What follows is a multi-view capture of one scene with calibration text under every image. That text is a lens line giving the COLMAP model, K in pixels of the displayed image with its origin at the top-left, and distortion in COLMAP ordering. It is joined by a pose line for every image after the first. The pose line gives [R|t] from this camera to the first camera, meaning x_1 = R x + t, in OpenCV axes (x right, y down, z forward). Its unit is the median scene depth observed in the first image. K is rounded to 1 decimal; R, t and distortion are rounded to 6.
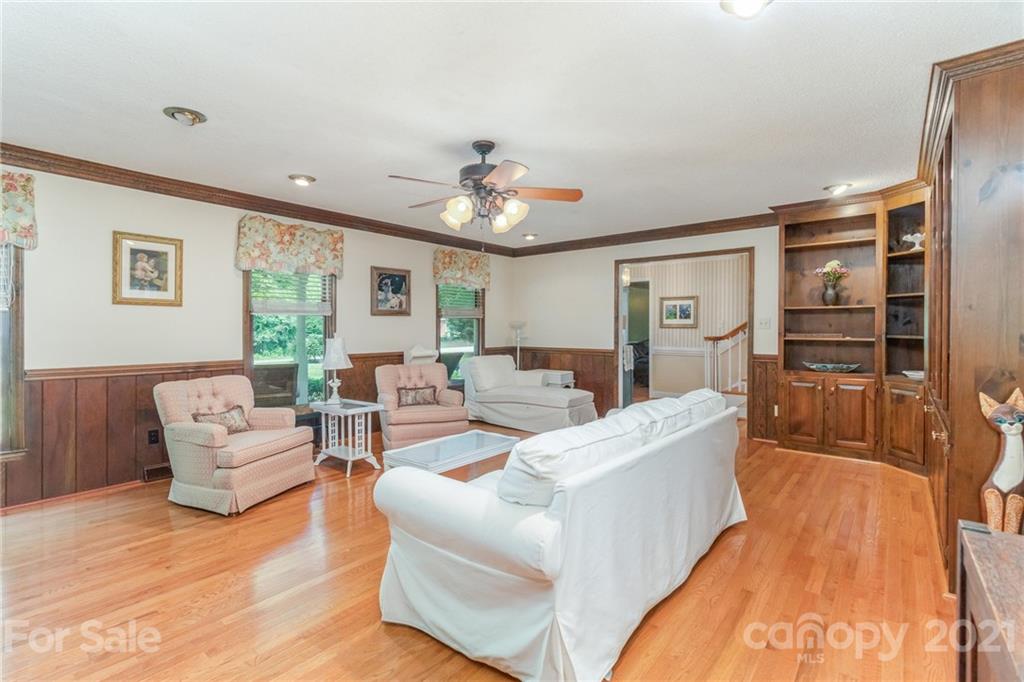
lens RADIAL K [[469.2, 0, 510.6], [0, 469.2, 327.1], [0, 0, 1]] dist [0.000485, -0.000056]
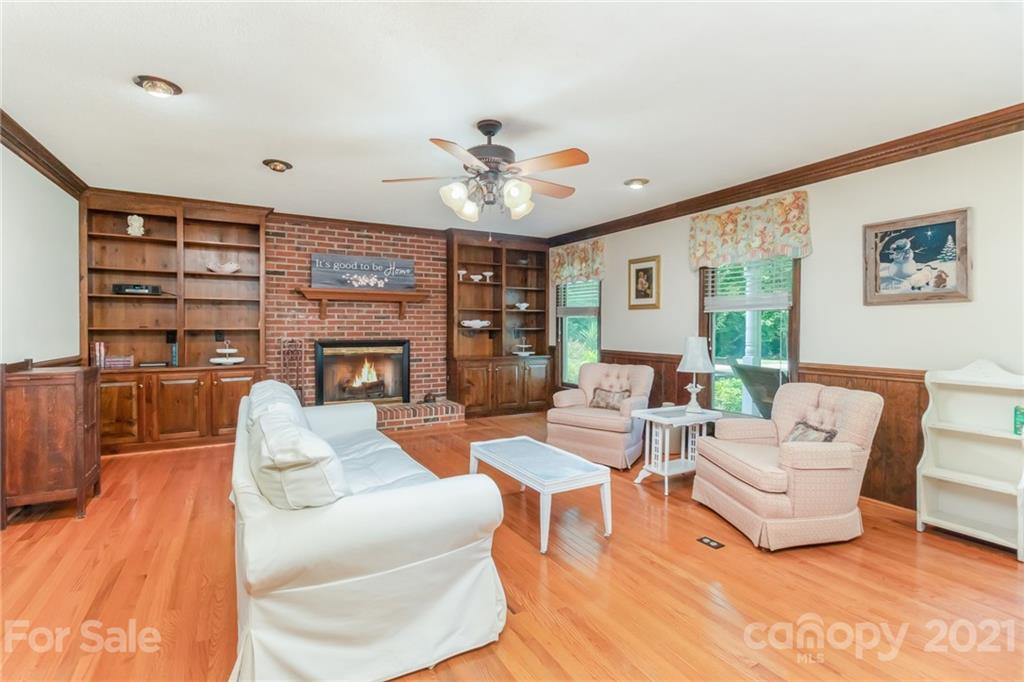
lens RADIAL K [[469.2, 0, 510.6], [0, 469.2, 327.1], [0, 0, 1]] dist [0.000485, -0.000056]
pose [[-0.364569, 0.004013, -0.931168, 0.523272], [0.001966, 0.999992, 0.003540, 0.000834], [0.931174, -0.000540, -0.364574, 0.923377]]
